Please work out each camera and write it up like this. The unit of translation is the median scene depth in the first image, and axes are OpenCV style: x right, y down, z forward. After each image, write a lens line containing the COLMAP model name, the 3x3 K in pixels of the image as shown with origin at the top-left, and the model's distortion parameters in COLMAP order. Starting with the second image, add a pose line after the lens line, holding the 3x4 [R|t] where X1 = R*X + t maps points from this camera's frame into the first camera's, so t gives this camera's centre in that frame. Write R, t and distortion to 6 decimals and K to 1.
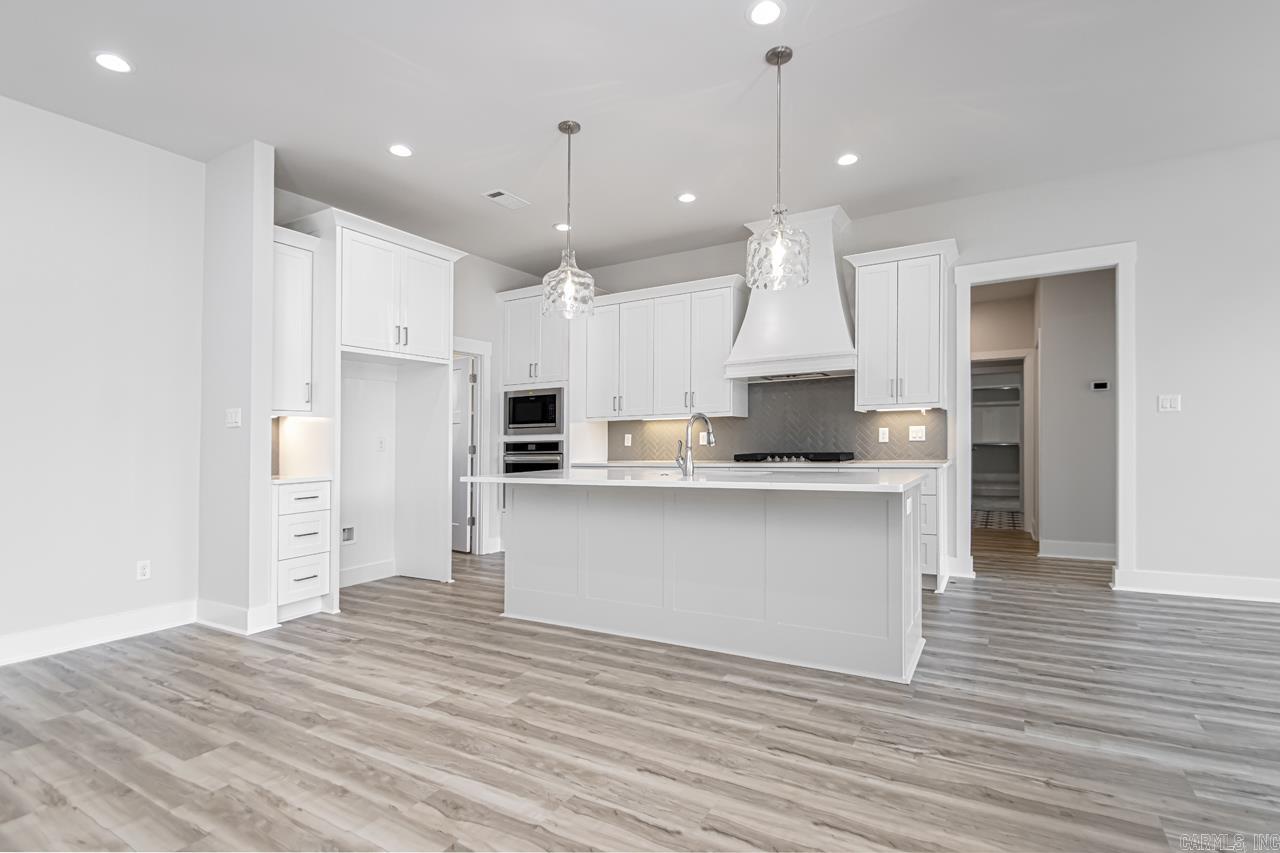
lens RADIAL K [[607.8, 0, 656.3], [0, 607.8, 436.4], [0, 0, 1]] dist [0.019366, -0.015243]
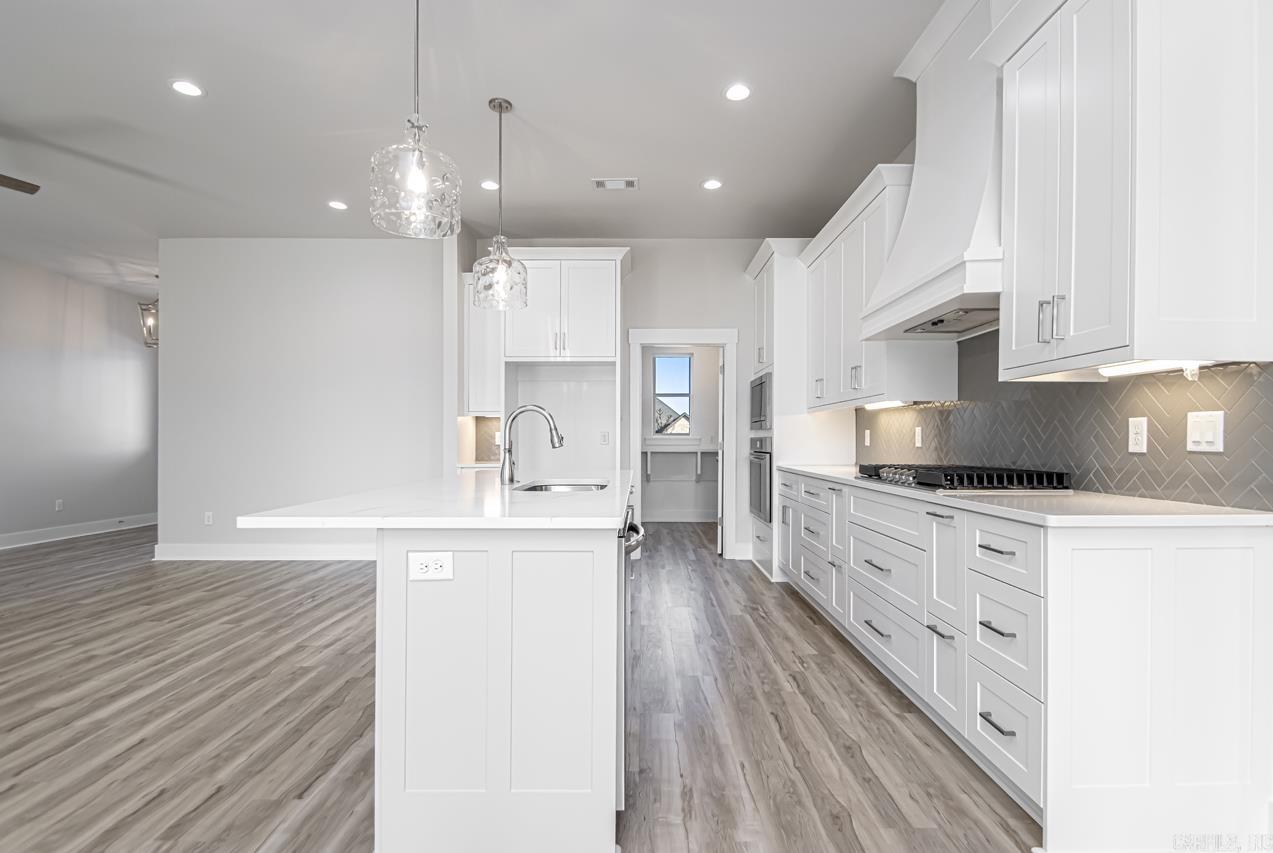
lens RADIAL K [[621.2, 0, 656.5], [0, 621.2, 441.3], [0, 0, 1]] dist [-0.010675, -0.009000]
pose [[0.504334, 0.019228, -0.863294, 0.730805], [0.001400, 0.999733, 0.023084, -0.009644], [0.863507, -0.012851, 0.504172, 0.660759]]
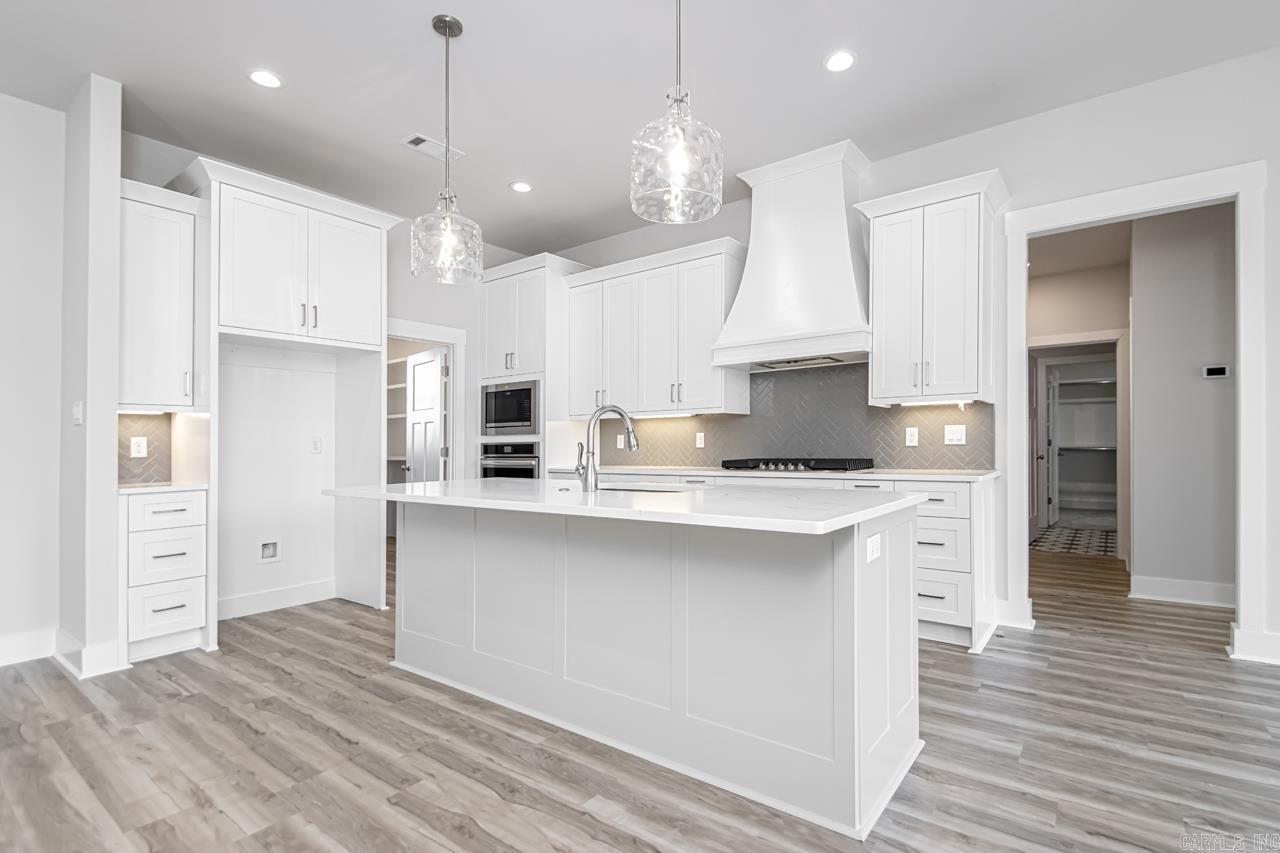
lens RADIAL K [[607.8, 0, 683.2], [0, 607.8, 436.1], [0, 0, 1]] dist [0.019366, -0.015243]
pose [[0.995029, 0.002852, -0.099544, 0.199049], [-0.003101, 0.999992, -0.002348, -0.000445], [0.099537, 0.002645, 0.995030, 0.249990]]
